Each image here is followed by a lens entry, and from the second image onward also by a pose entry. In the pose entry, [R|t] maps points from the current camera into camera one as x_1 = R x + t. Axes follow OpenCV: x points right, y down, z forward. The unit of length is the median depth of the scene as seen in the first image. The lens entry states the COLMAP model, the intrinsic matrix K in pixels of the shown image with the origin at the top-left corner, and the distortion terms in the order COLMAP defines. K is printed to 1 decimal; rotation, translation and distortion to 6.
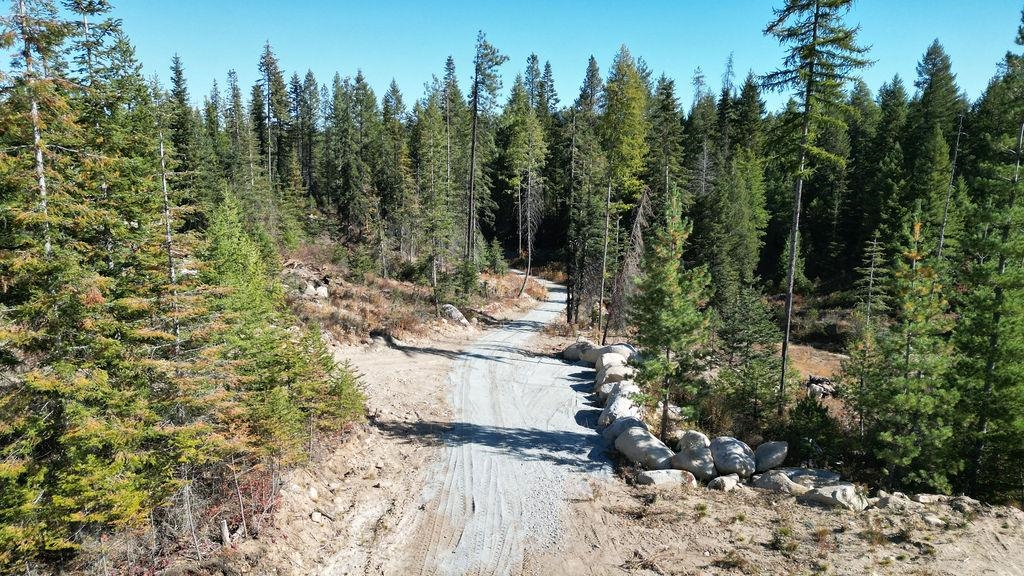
lens RADIAL K [[690.7, 0, 512.0], [0, 690.7, 288.0], [0, 0, 1]] dist [0.022926, -0.005148]
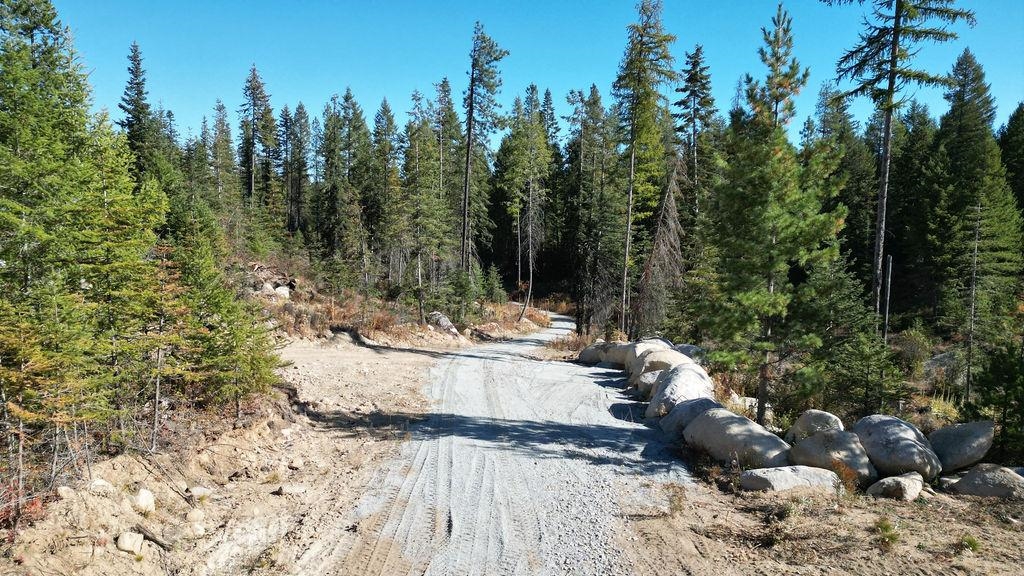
lens RADIAL K [[690.7, 0, 512.0], [0, 690.7, 288.0], [0, 0, 1]] dist [0.022926, -0.005148]
pose [[0.999993, 0.000015, 0.003706, -0.005770], [0.000292, 0.996550, -0.082996, 0.108545], [-0.003695, 0.082997, 0.996543, 0.277192]]
